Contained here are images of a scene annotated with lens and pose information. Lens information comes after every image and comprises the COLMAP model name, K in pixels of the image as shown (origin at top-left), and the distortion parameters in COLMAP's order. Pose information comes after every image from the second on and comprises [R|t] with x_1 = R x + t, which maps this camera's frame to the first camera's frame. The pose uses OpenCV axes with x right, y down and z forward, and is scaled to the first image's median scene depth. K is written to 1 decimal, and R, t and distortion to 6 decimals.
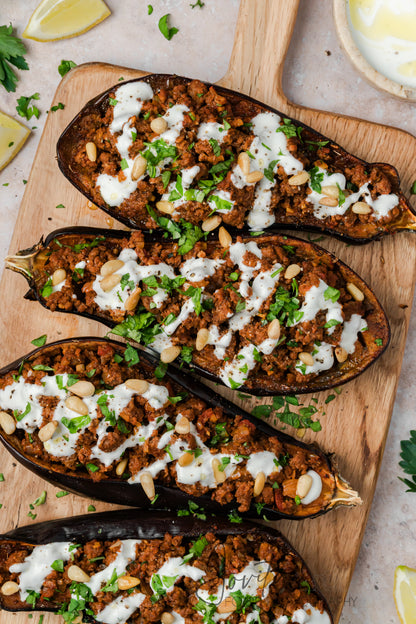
lens RADIAL K [[1642.6, 0, 208.0], [0, 1642.6, 312.0], [0, 0, 1]] dist [0.044588, 4.130142]
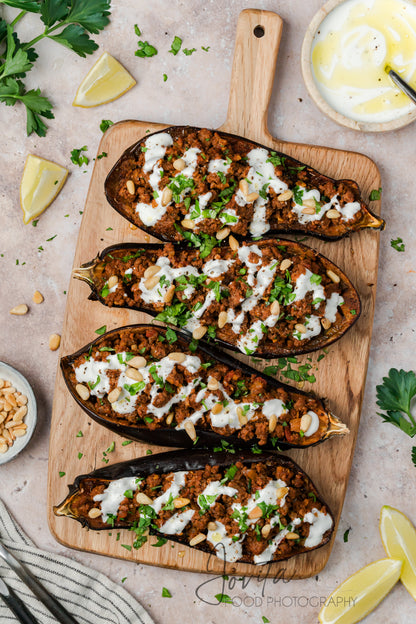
lens RADIAL K [[1642.6, 0, 208.0], [0, 1642.6, 312.0], [0, 0, 1]] dist [0.044588, 4.130142]
pose [[0.997306, -0.073345, -0.001092, -0.013531], [0.073343, 0.997304, -0.002306, 0.012577], [0.001258, 0.002220, 0.999997, -0.350061]]
